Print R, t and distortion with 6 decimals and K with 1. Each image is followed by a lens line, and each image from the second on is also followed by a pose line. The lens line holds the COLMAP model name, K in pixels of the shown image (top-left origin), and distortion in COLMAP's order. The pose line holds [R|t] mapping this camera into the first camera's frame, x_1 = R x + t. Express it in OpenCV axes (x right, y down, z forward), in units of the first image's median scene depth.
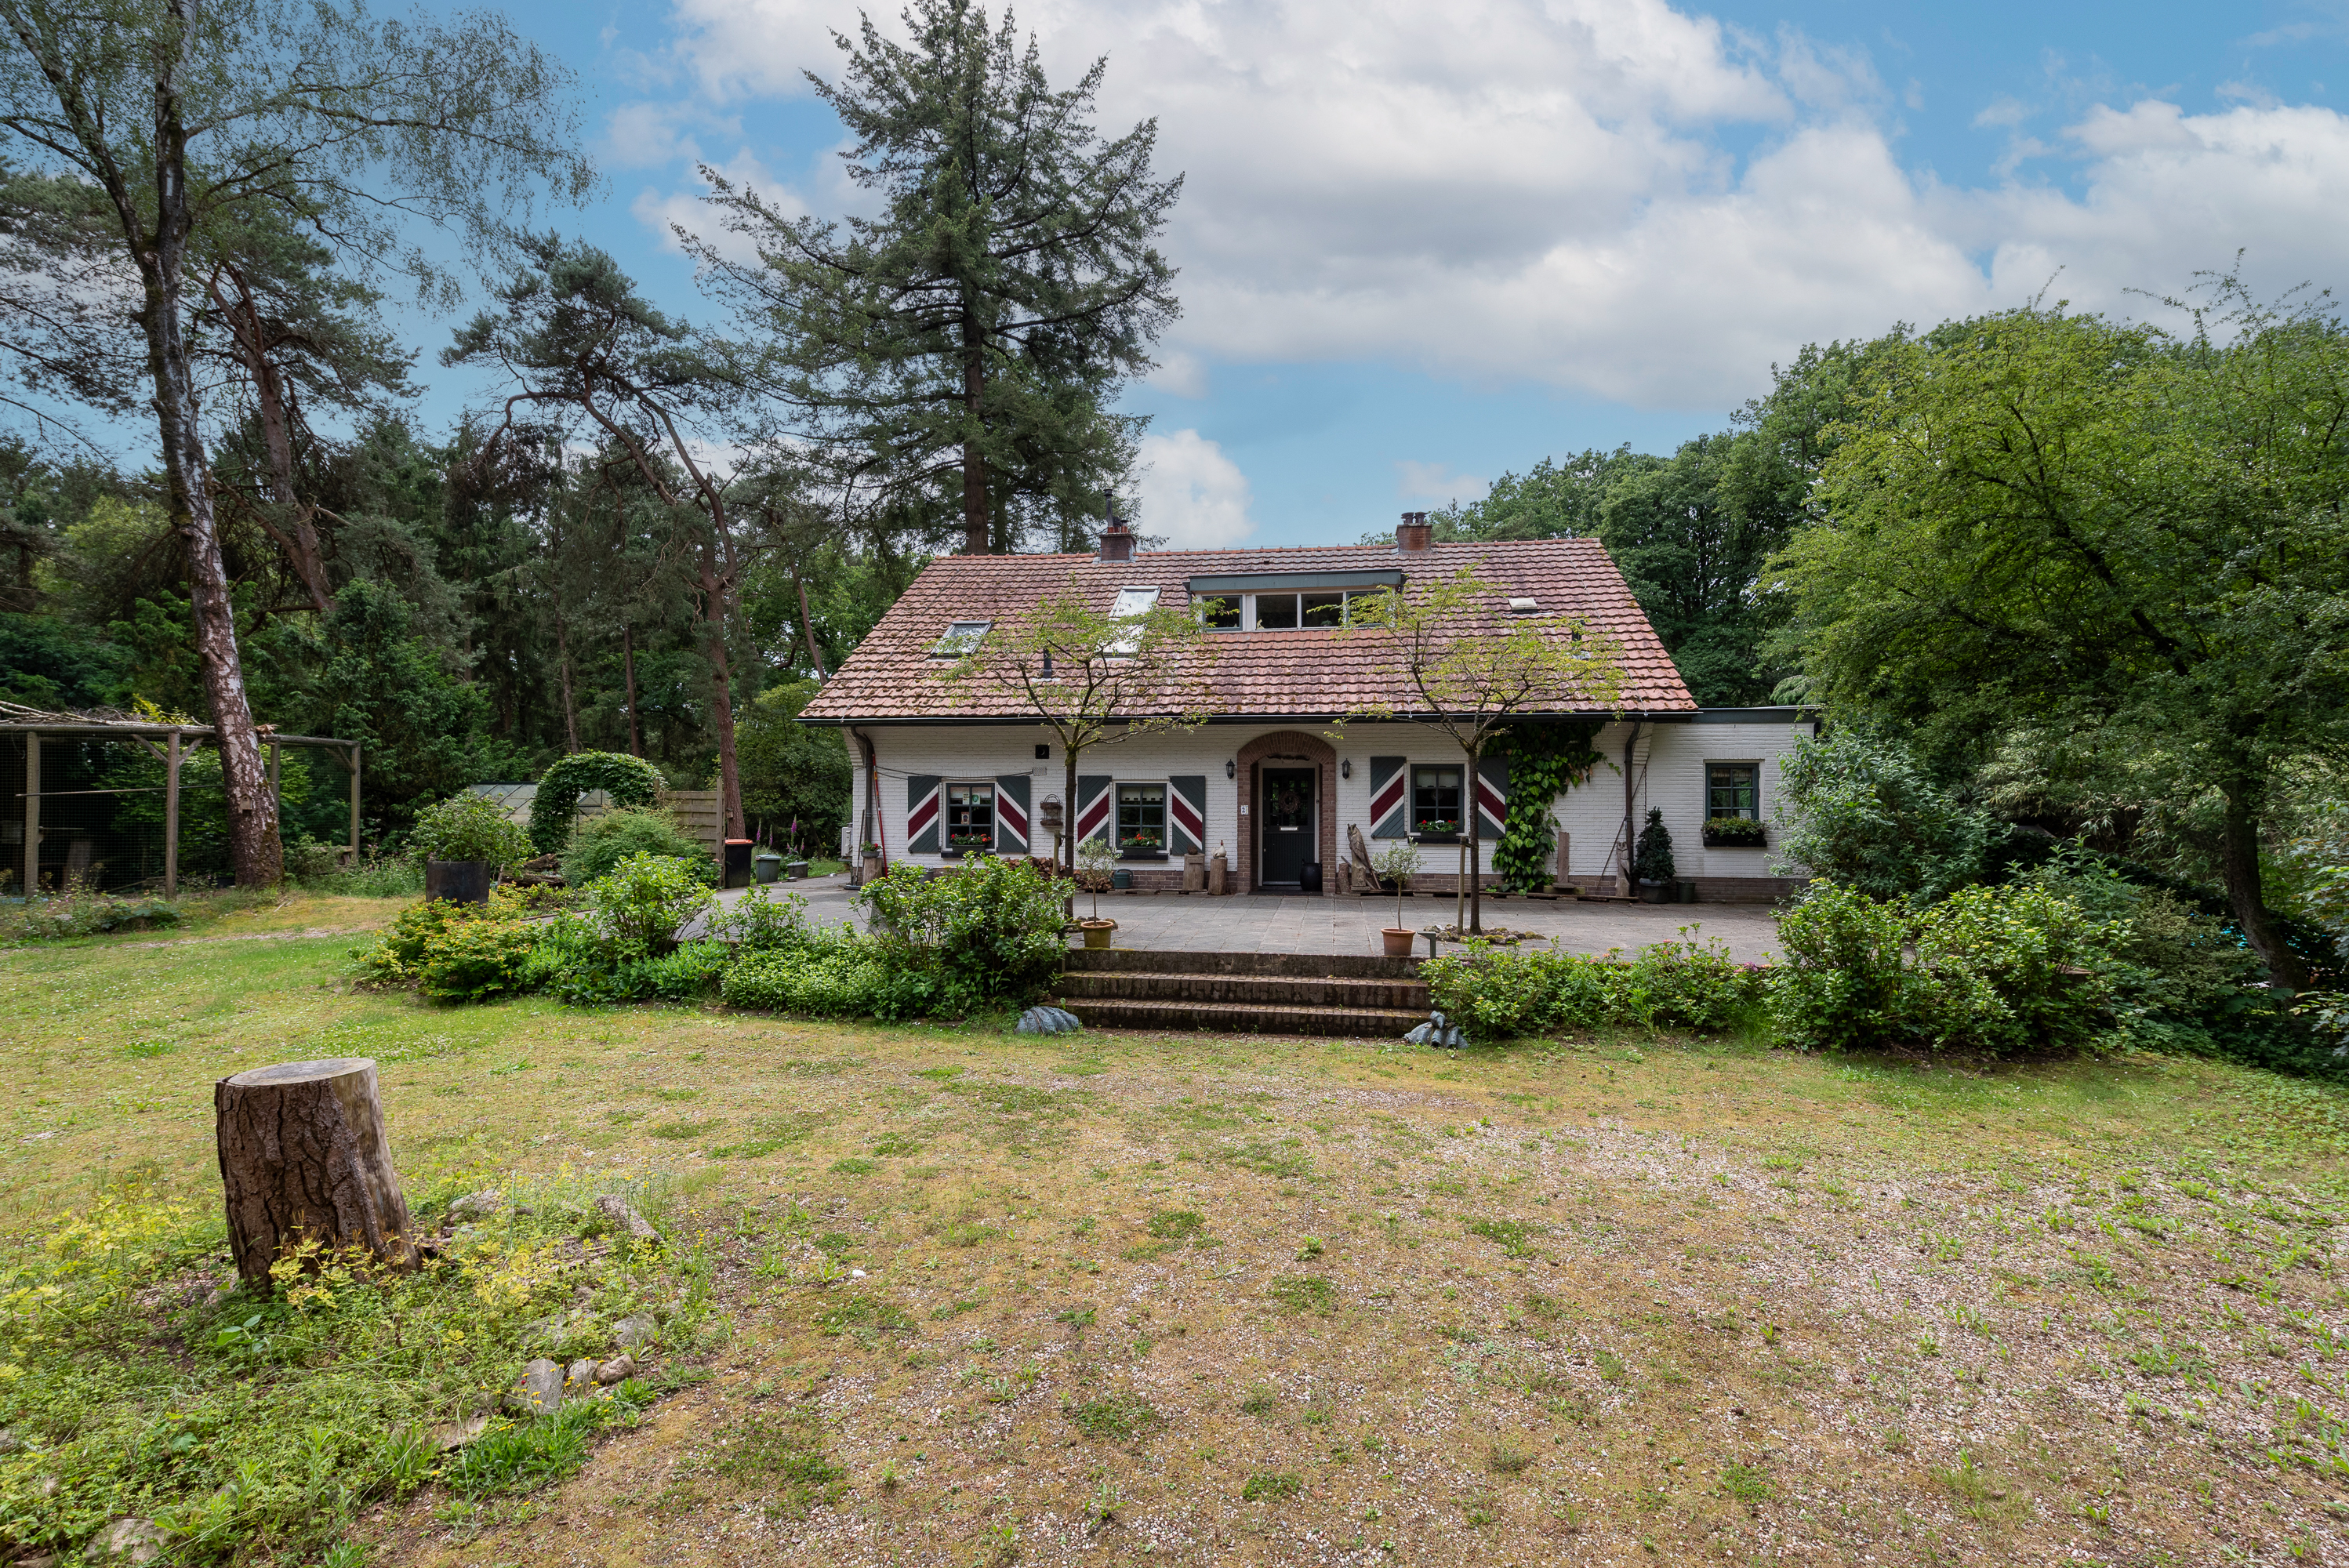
lens RADIAL K [[1114.1, 0, 1177.9], [0, 1114.1, 787.9], [0, 0, 1]] dist [0.011286, 0.000585]
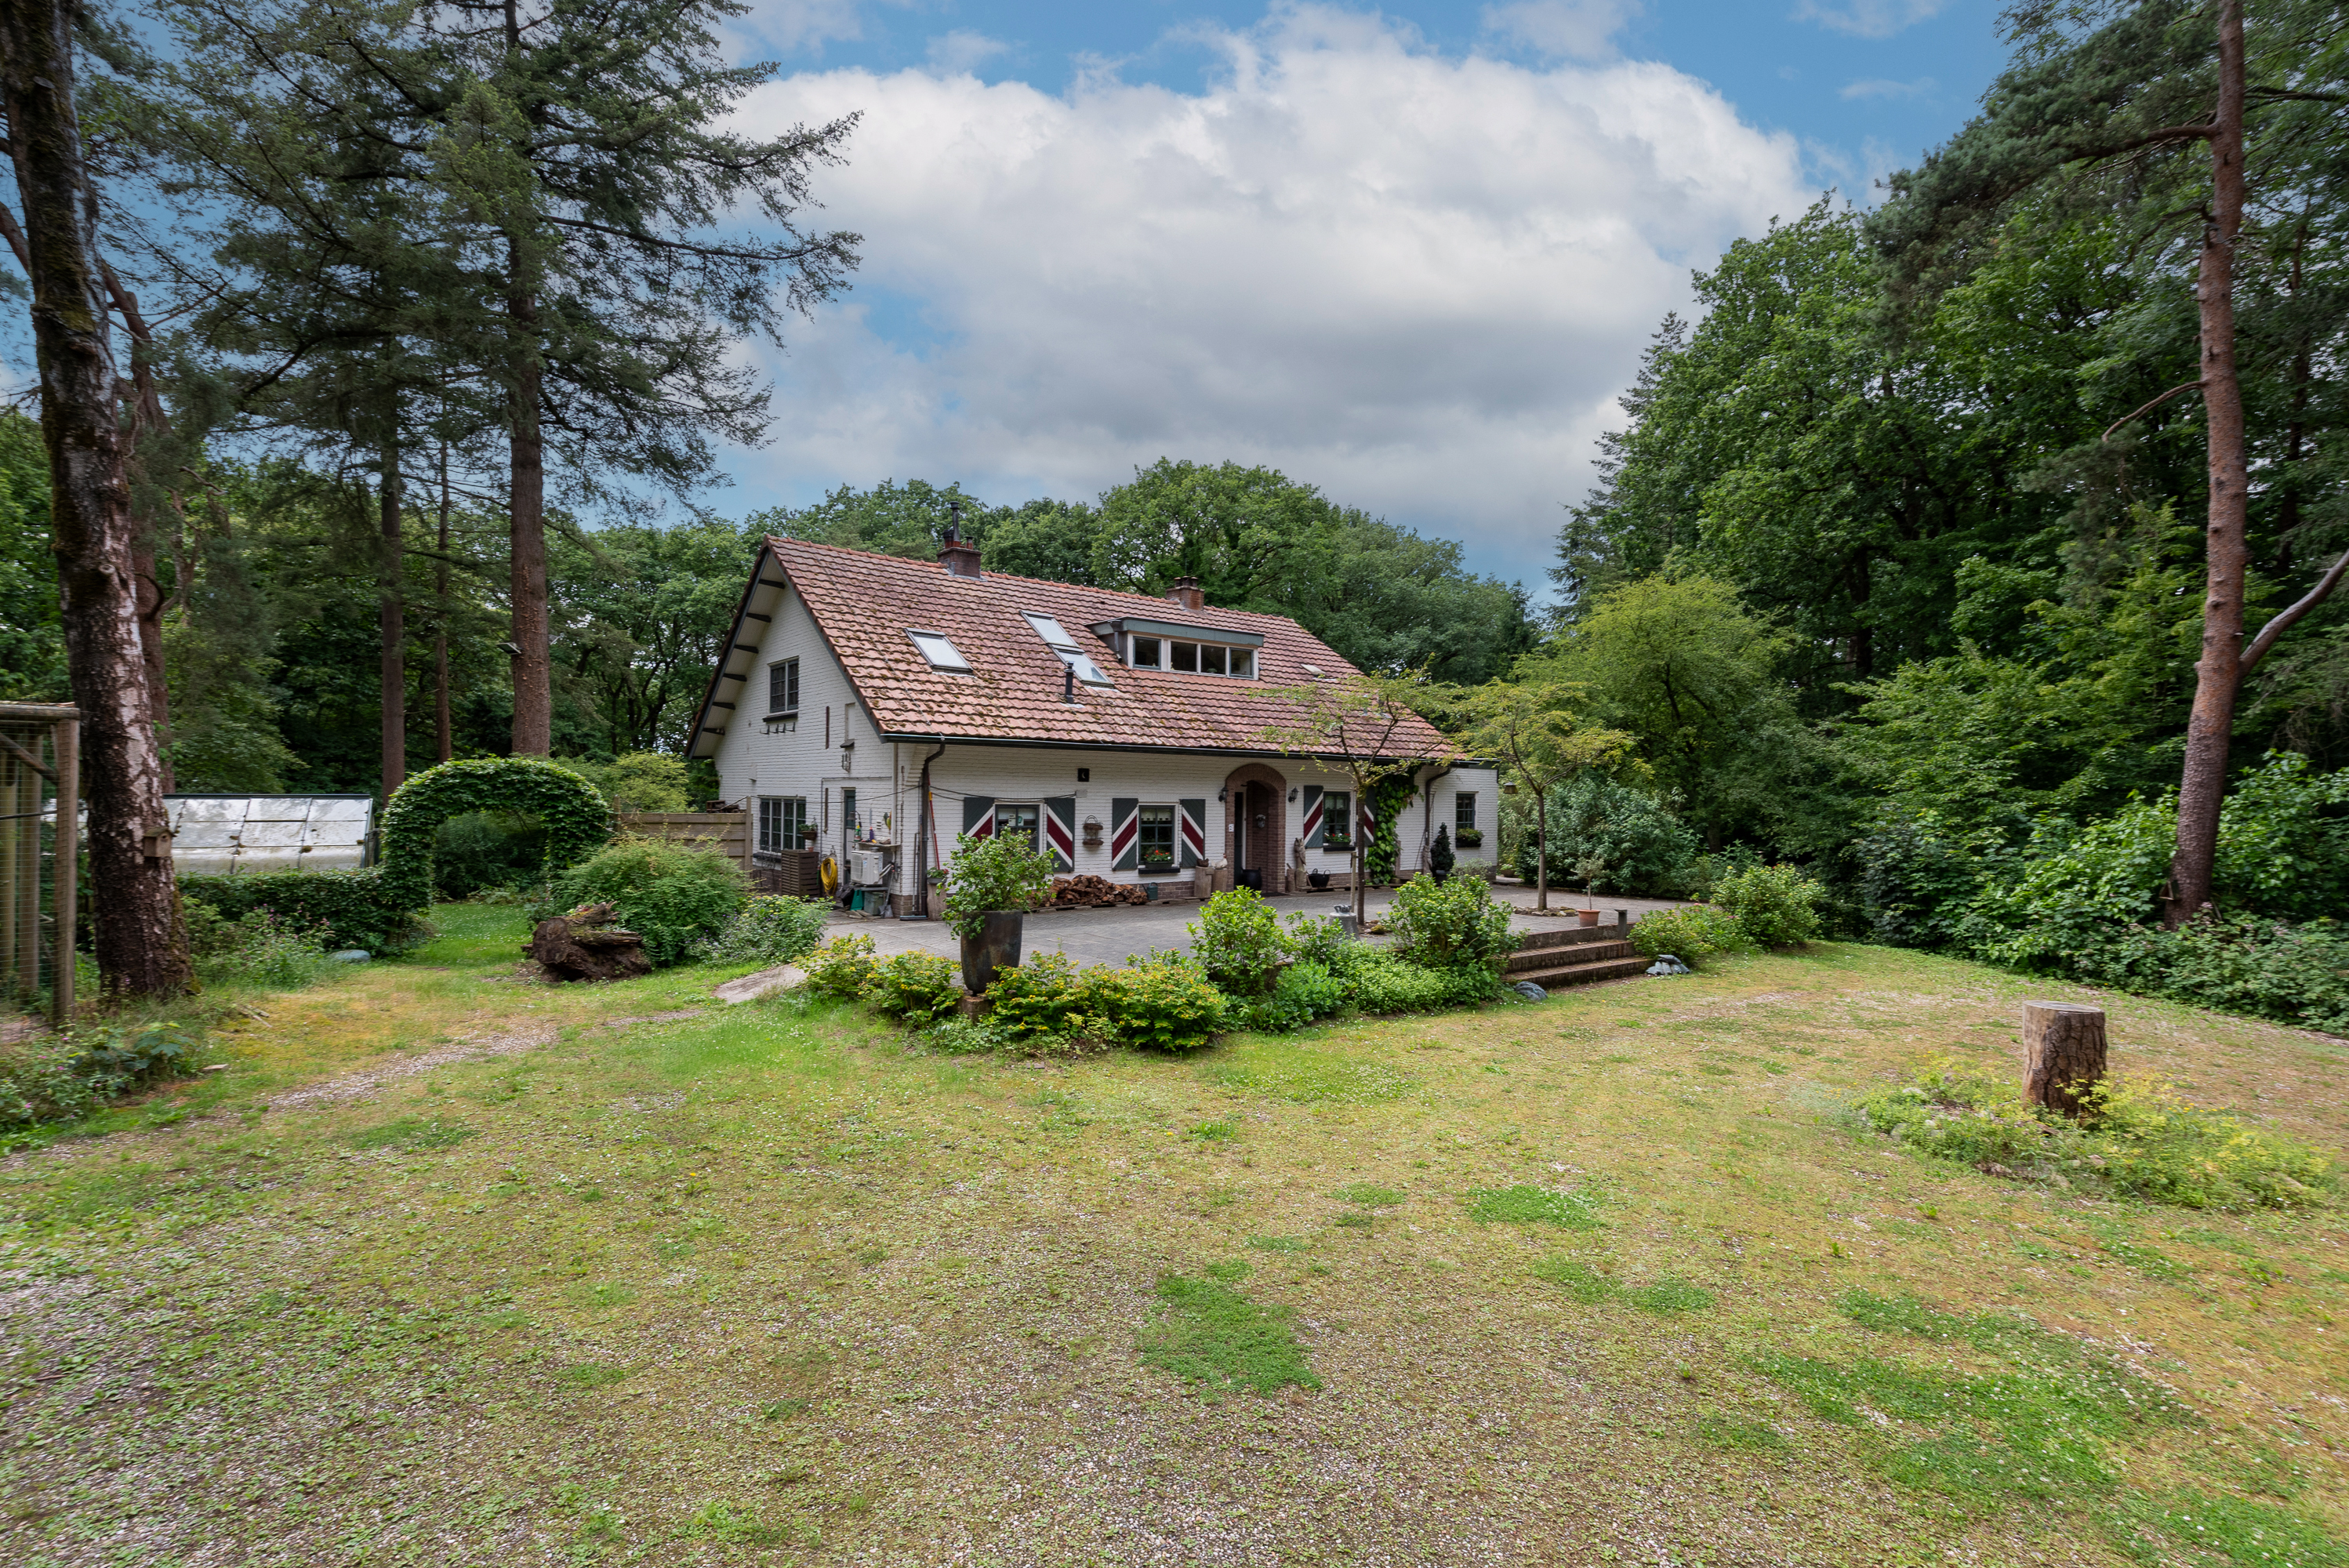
lens RADIAL K [[1114.1, 0, 1180.7], [0, 1114.1, 789.2], [0, 0, 1]] dist [0.011286, 0.000585]
pose [[0.678717, 0.009581, 0.734337, -0.850949], [-0.016350, 0.999864, 0.002066, -0.023262], [-0.734218, -0.013409, 0.678782, 0.224577]]
